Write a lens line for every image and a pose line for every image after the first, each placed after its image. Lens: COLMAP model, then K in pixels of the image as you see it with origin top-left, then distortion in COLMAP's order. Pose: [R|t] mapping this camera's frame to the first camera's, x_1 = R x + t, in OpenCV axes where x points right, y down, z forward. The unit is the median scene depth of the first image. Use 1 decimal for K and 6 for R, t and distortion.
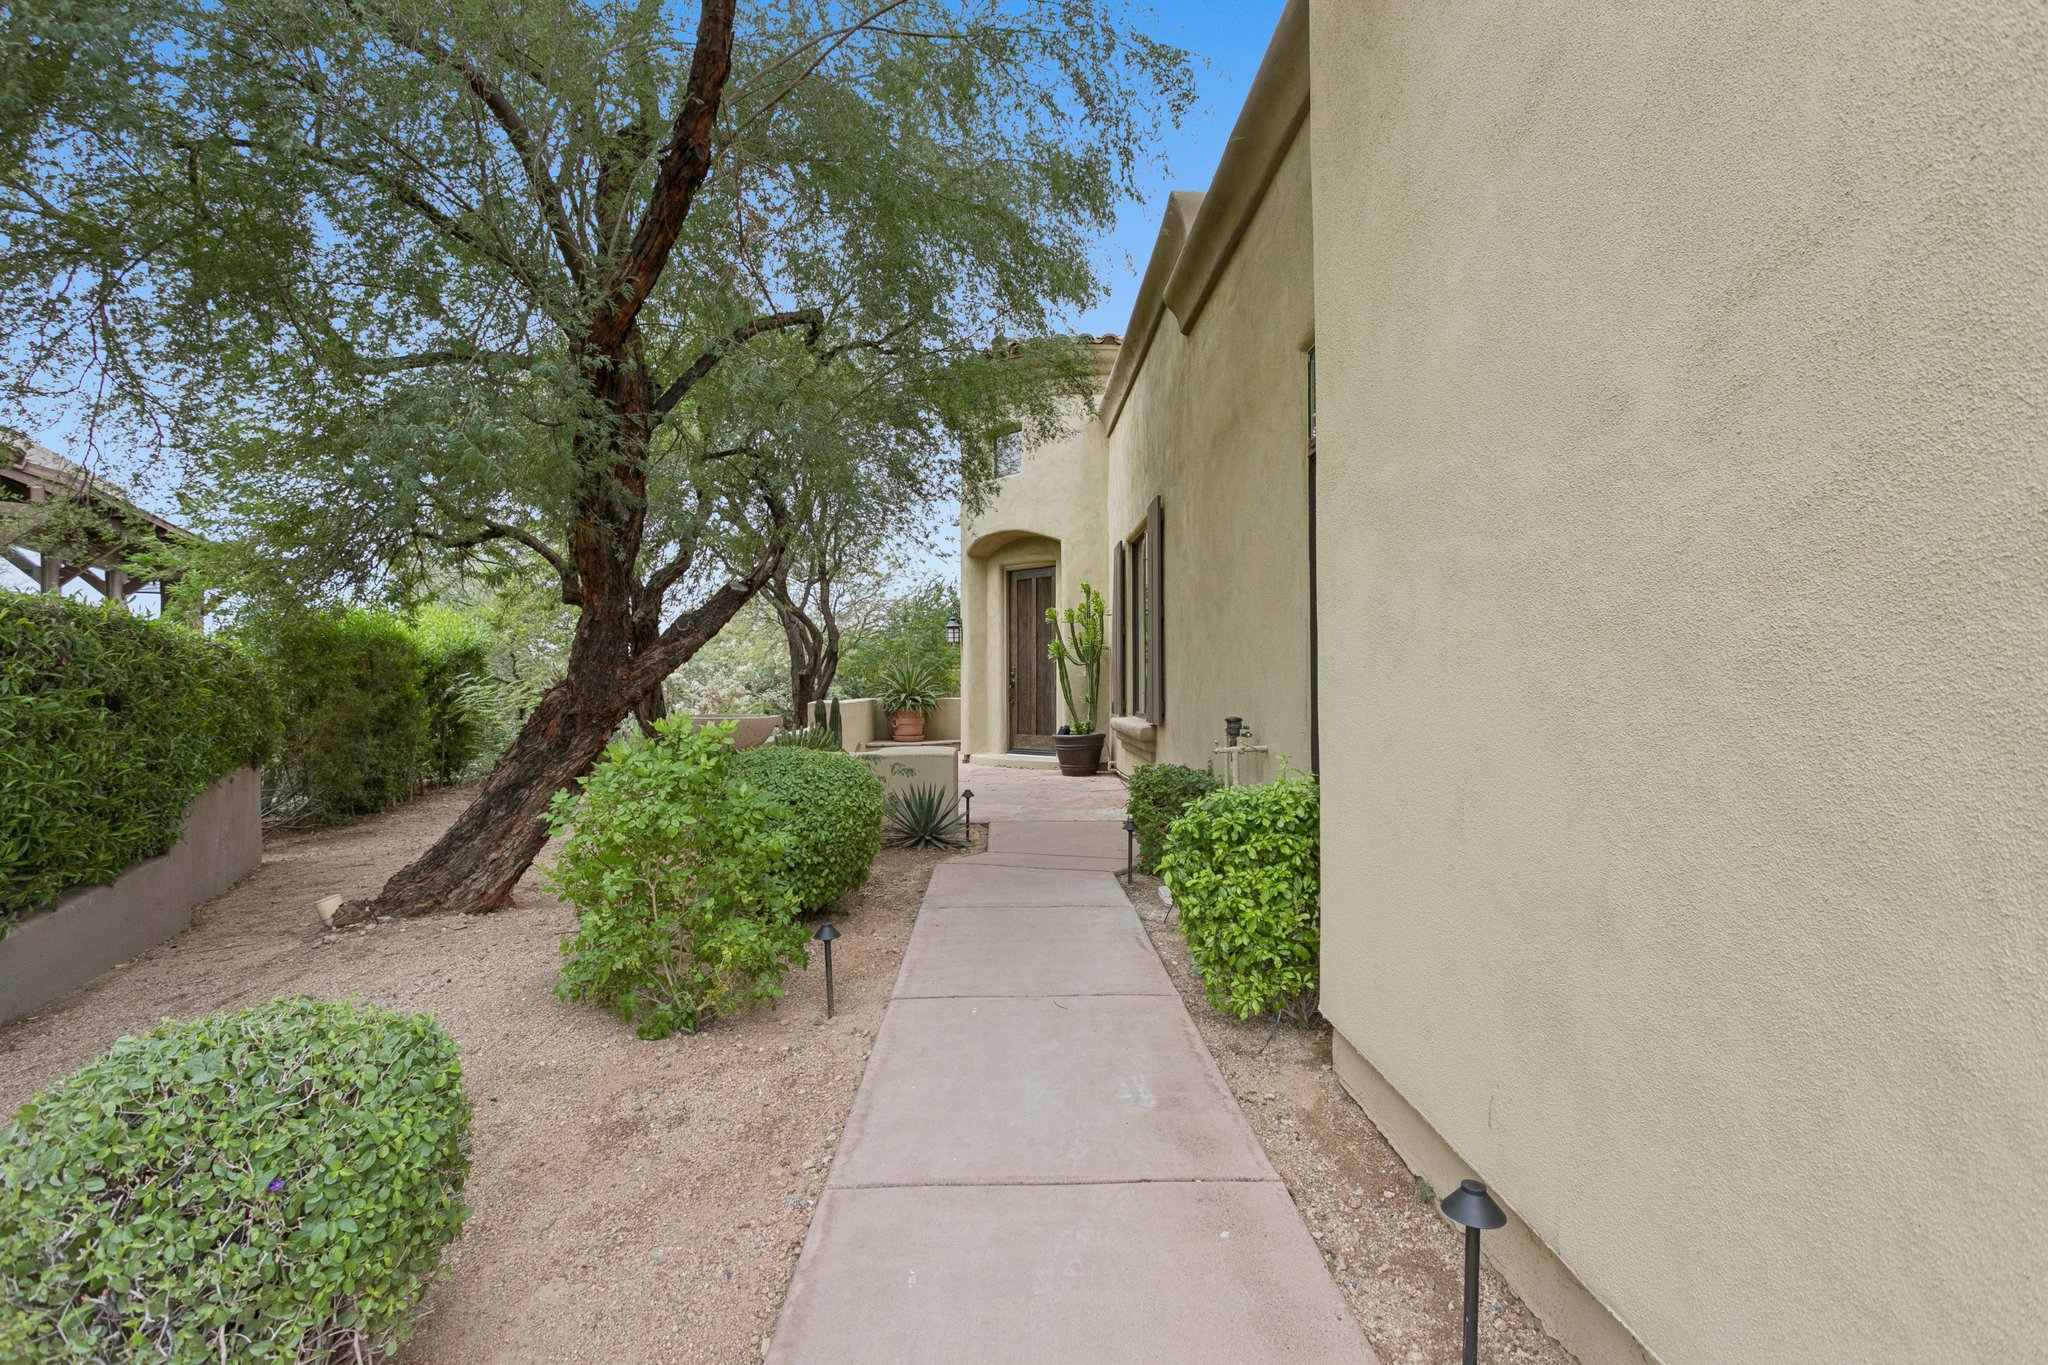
lens RADIAL K [[959.3, 0, 1024.0], [0, 959.3, 682.5], [0, 0, 1]] dist [0.000185, -0.000251]
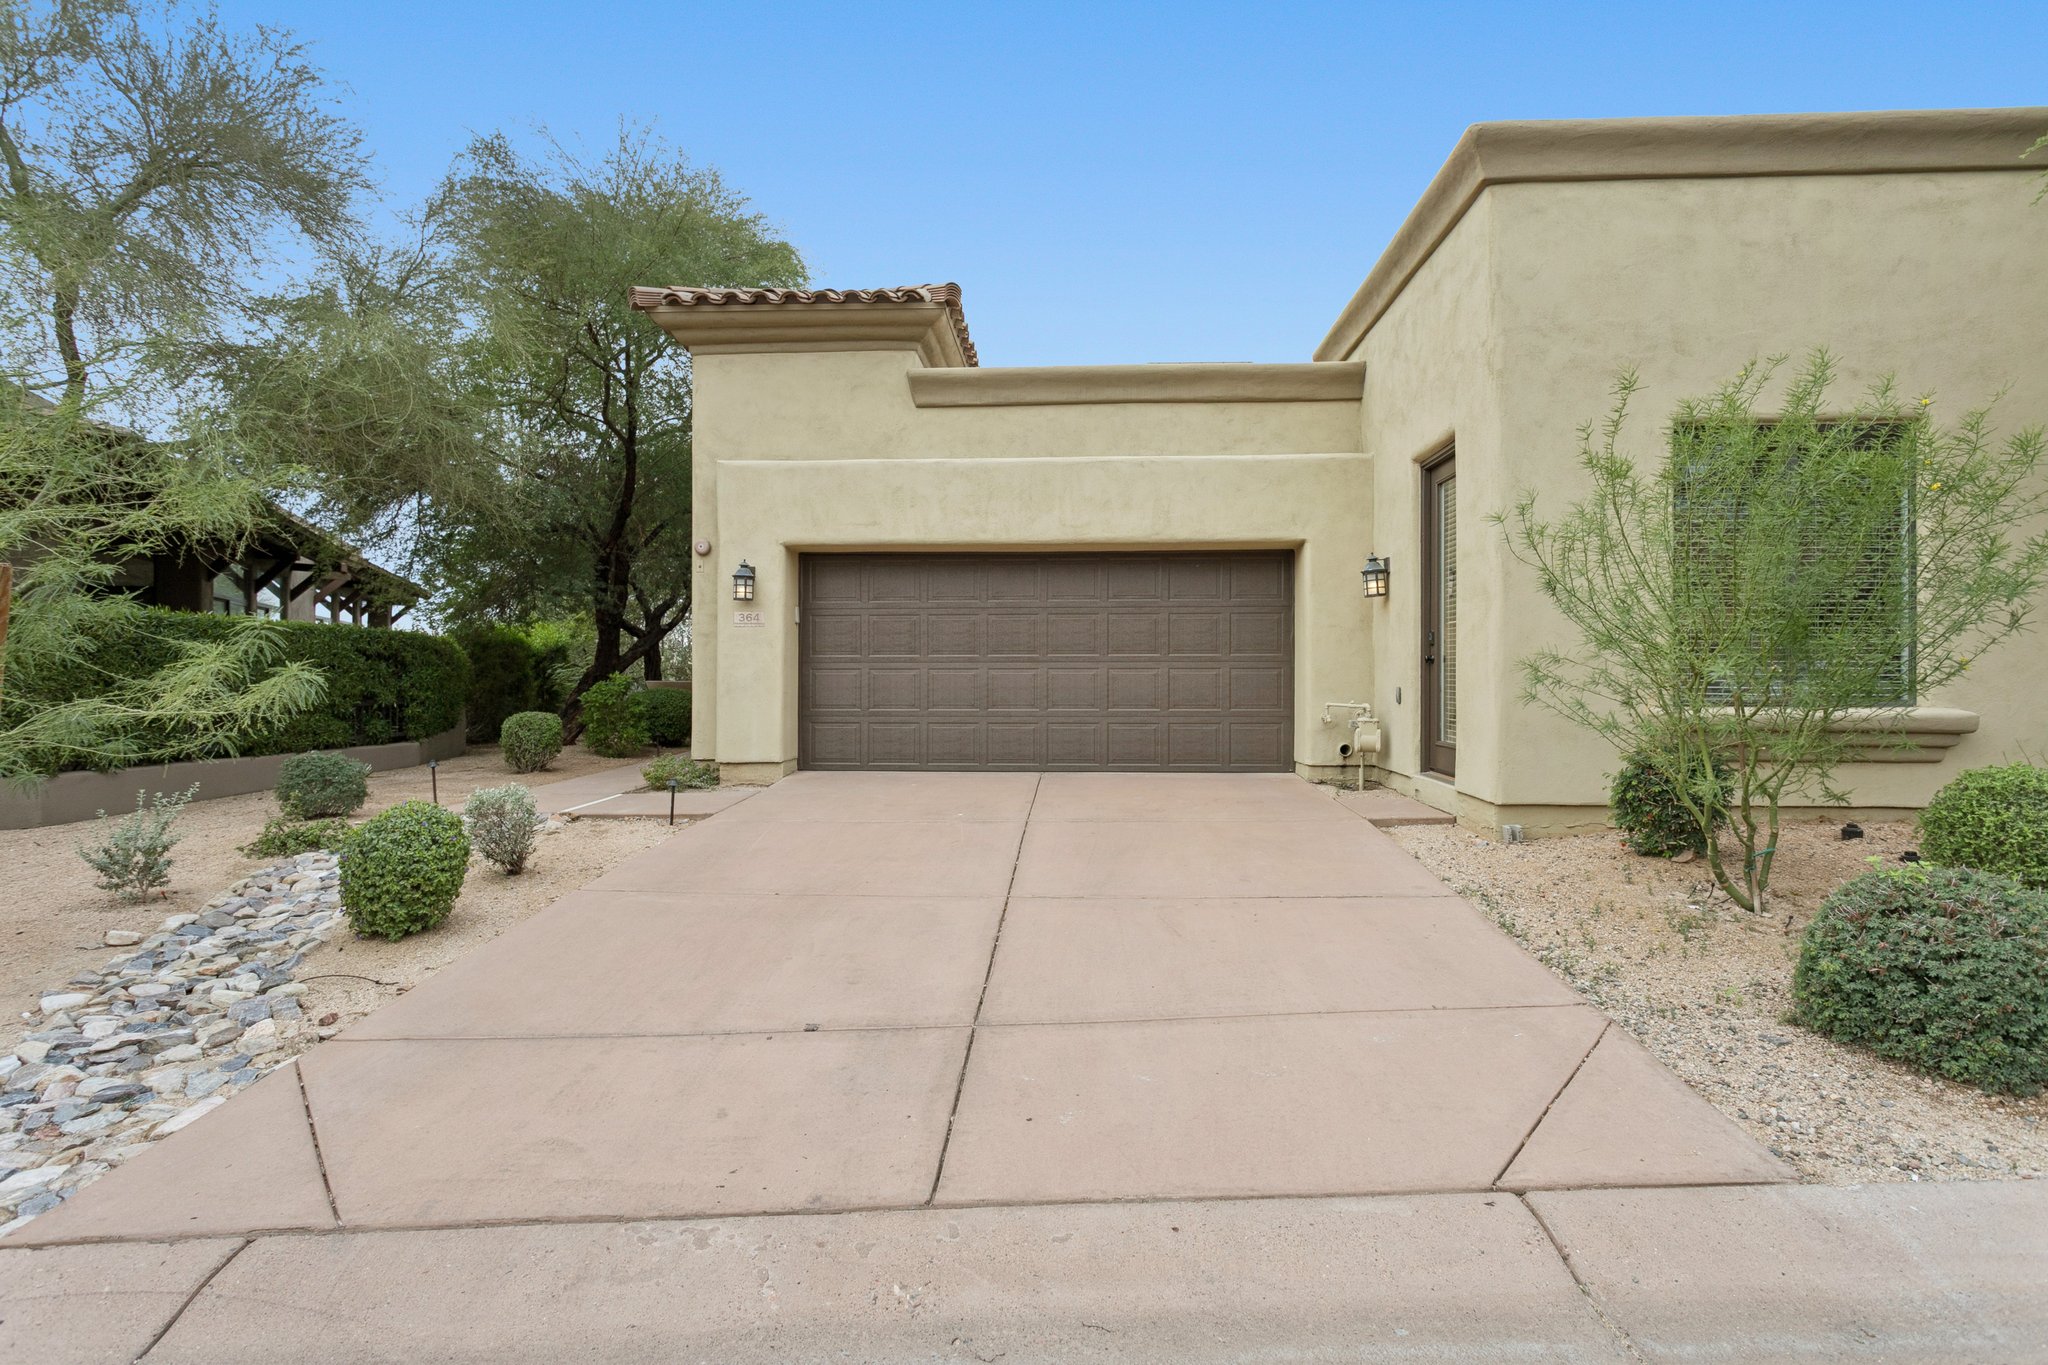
lens RADIAL K [[994.1, 0, 1024.0], [0, 994.1, 682.5], [0, 0, 1]] dist [-0.001754, -0.000372]
pose [[0.997081, -0.001317, -0.076346, 0.421085], [0.001697, 0.999986, 0.004914, 0.022429], [0.076339, -0.005030, 0.997069, -0.772037]]
